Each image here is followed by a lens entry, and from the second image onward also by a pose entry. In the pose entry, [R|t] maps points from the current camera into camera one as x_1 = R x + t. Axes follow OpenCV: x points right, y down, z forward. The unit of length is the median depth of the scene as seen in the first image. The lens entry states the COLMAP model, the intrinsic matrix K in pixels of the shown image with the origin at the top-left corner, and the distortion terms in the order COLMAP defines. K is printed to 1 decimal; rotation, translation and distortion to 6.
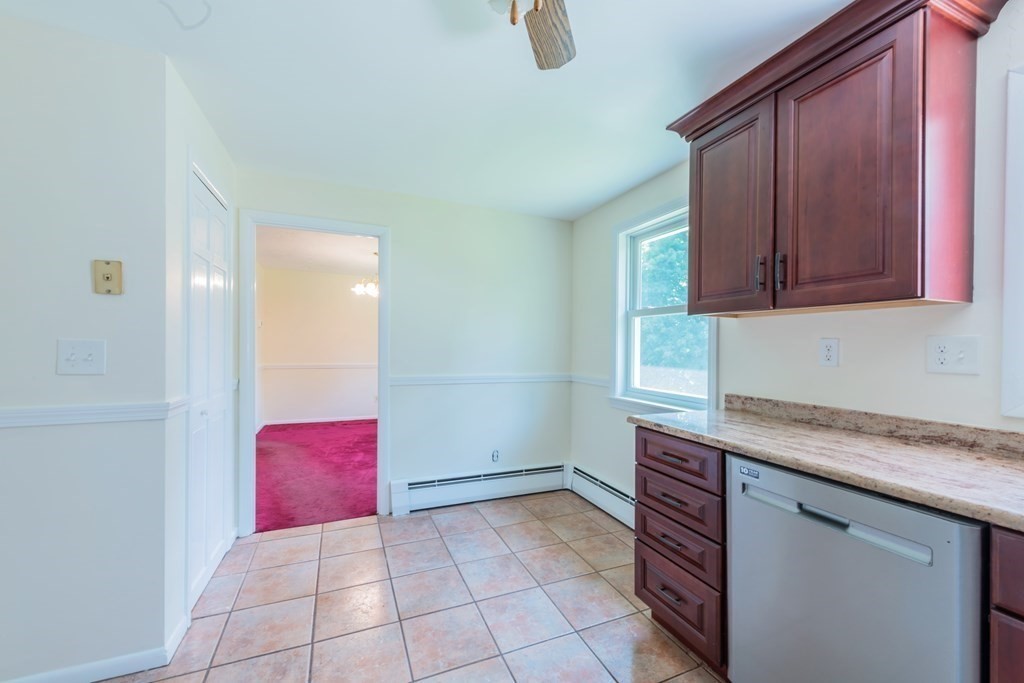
lens RADIAL K [[402.9, 0, 534.0], [0, 402.9, 346.2], [0, 0, 1]] dist [0.011821, -0.002036]
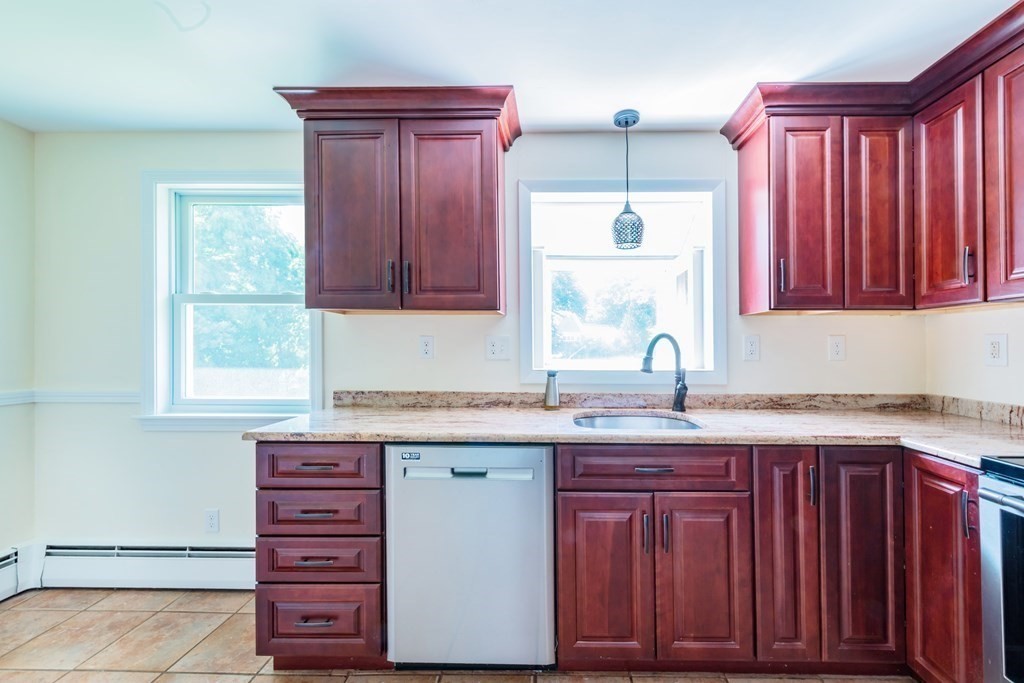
lens RADIAL K [[402.9, 0, 545.4], [0, 402.9, 334.7], [0, 0, 1]] dist [0.011821, -0.002036]
pose [[0.441026, 0.014792, 0.897372, -0.235852], [0.001894, 0.999847, -0.017412, -0.000847], [-0.897492, 0.009378, 0.440930, 0.137704]]
